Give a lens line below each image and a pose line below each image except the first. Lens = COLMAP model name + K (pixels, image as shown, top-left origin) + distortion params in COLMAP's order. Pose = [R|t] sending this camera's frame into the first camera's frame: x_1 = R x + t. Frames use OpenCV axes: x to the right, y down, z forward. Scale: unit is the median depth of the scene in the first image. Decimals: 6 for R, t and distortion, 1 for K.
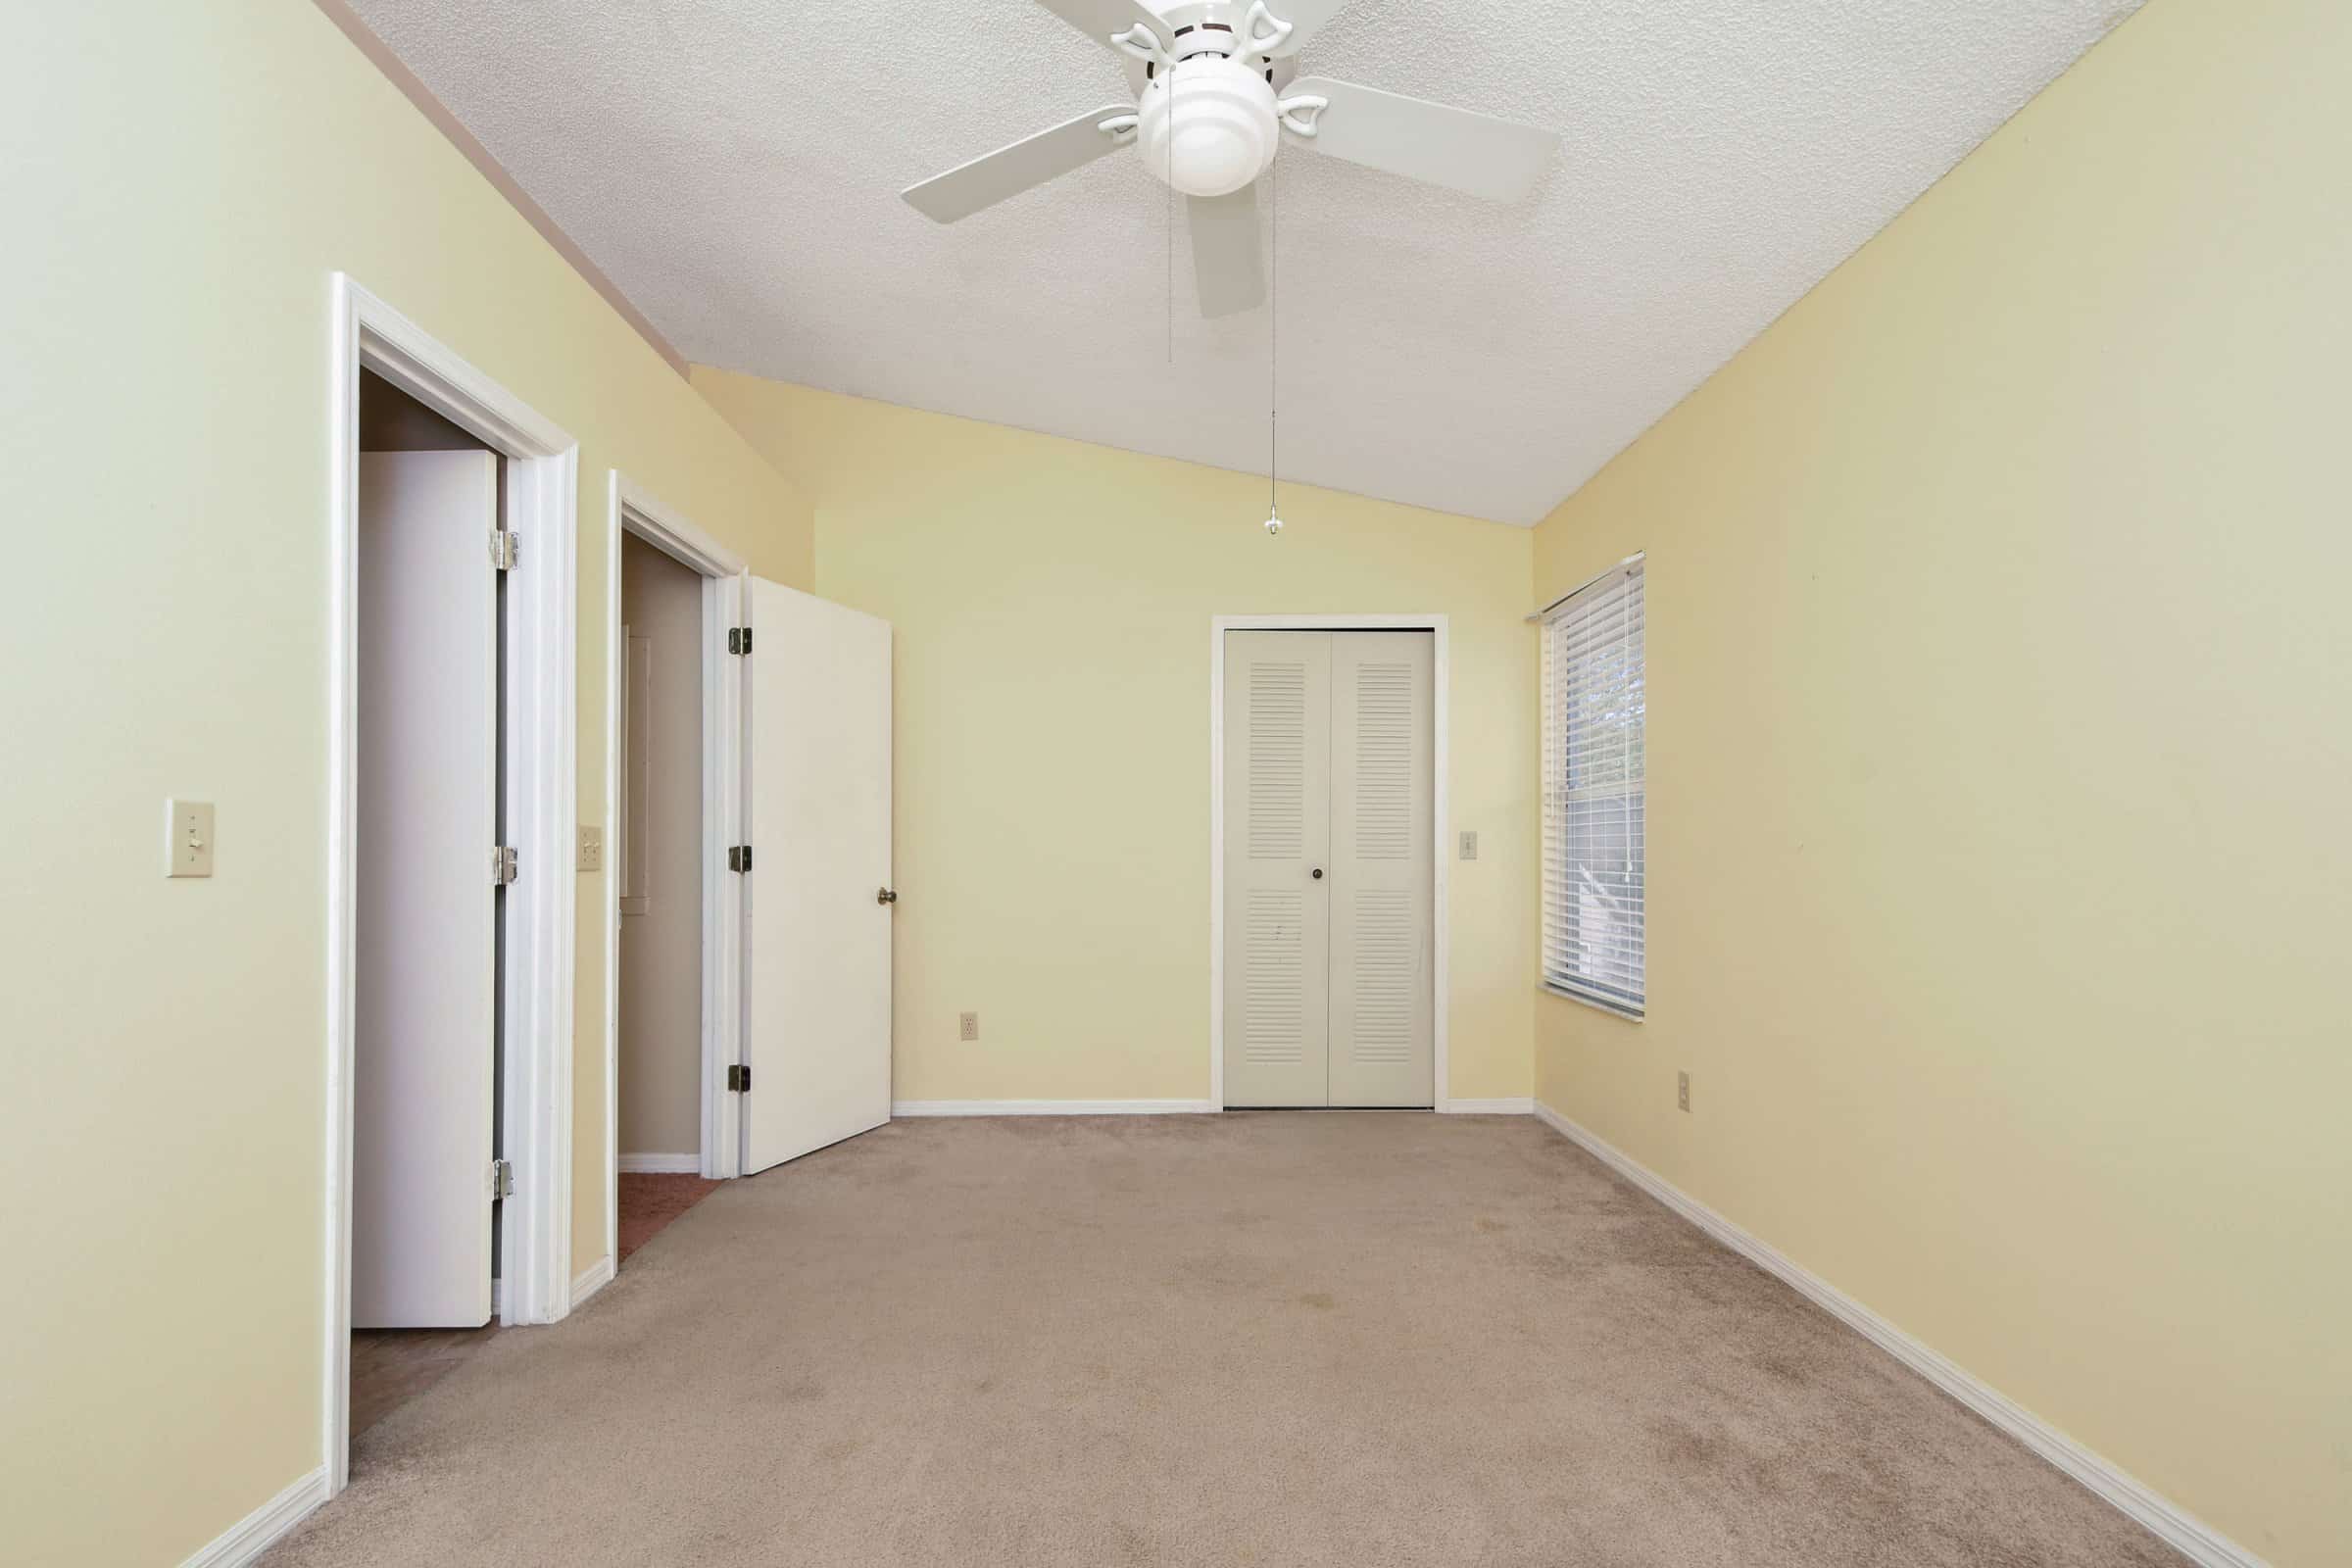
lens RADIAL K [[1040.4, 0, 1178.6], [0, 1040.4, 843.0], [0, 0, 1]] dist [0.002518, 0.000704]
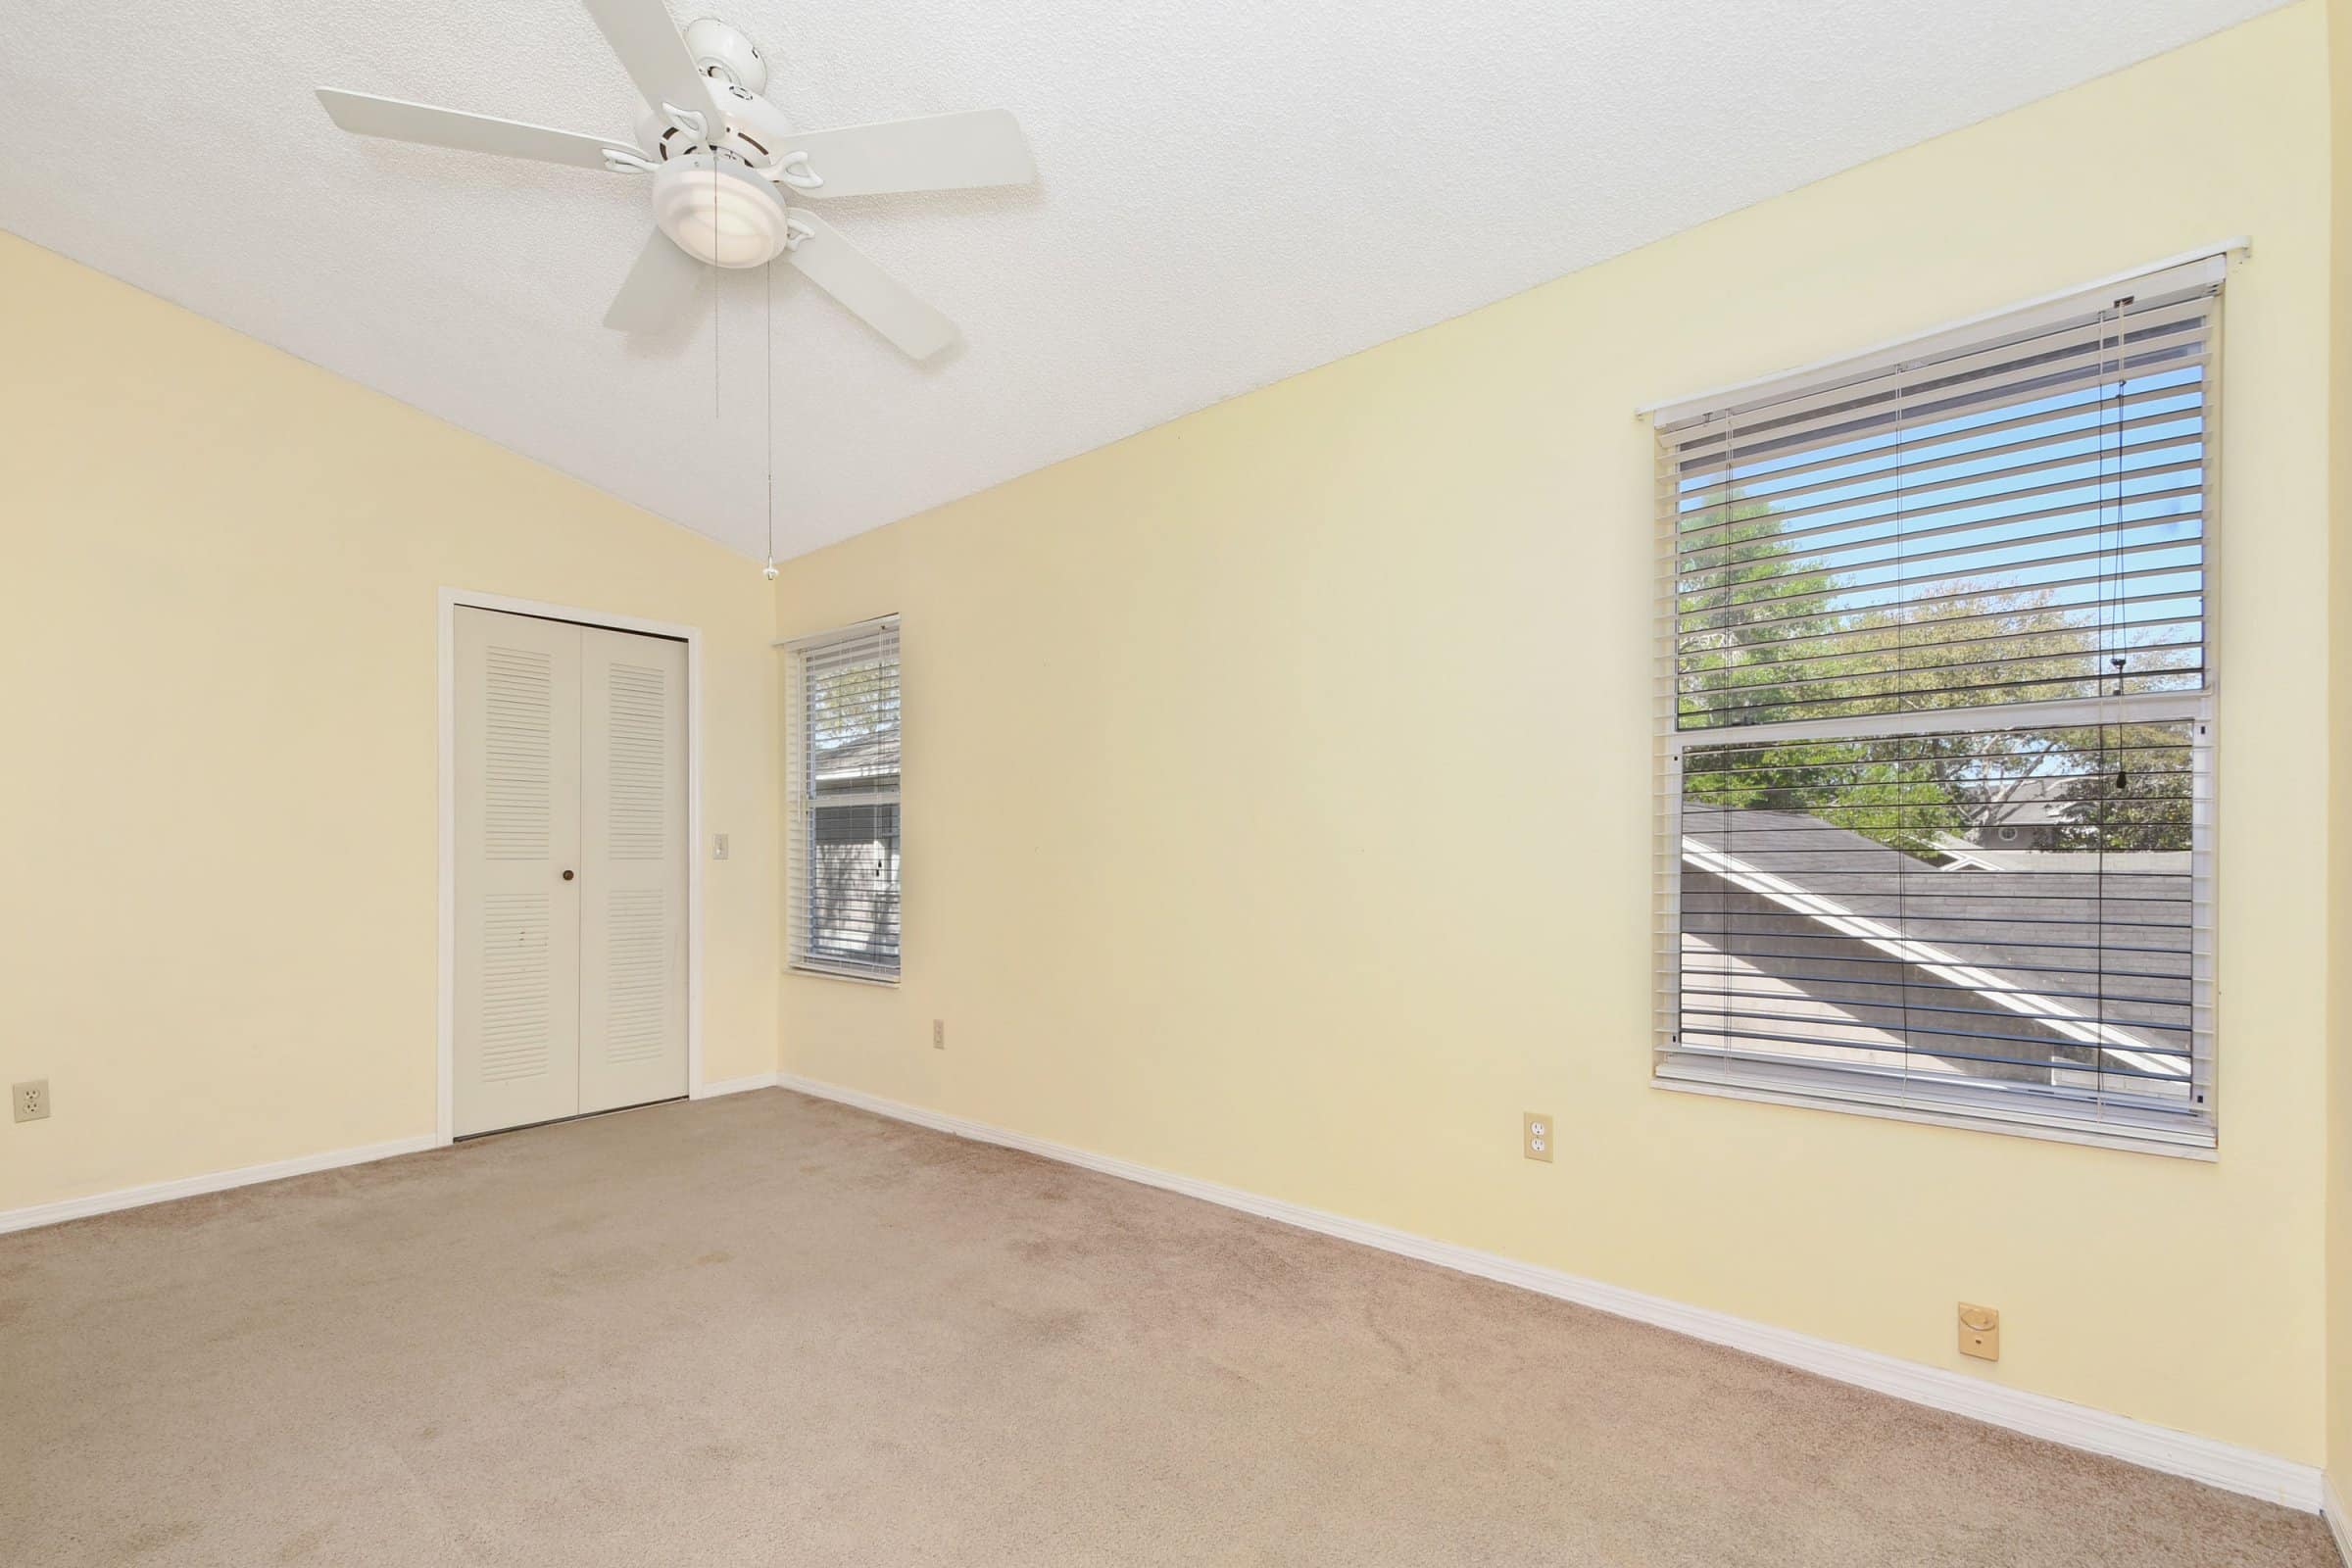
lens RADIAL K [[1040.4, 0, 1178.6], [0, 1040.4, 843.0], [0, 0, 1]] dist [0.002518, 0.000704]
pose [[0.635666, 0.004597, 0.771950, -0.330798], [-0.002492, 0.999989, -0.003903, 0.002471], [-0.771960, 0.000558, 0.635671, -0.065654]]
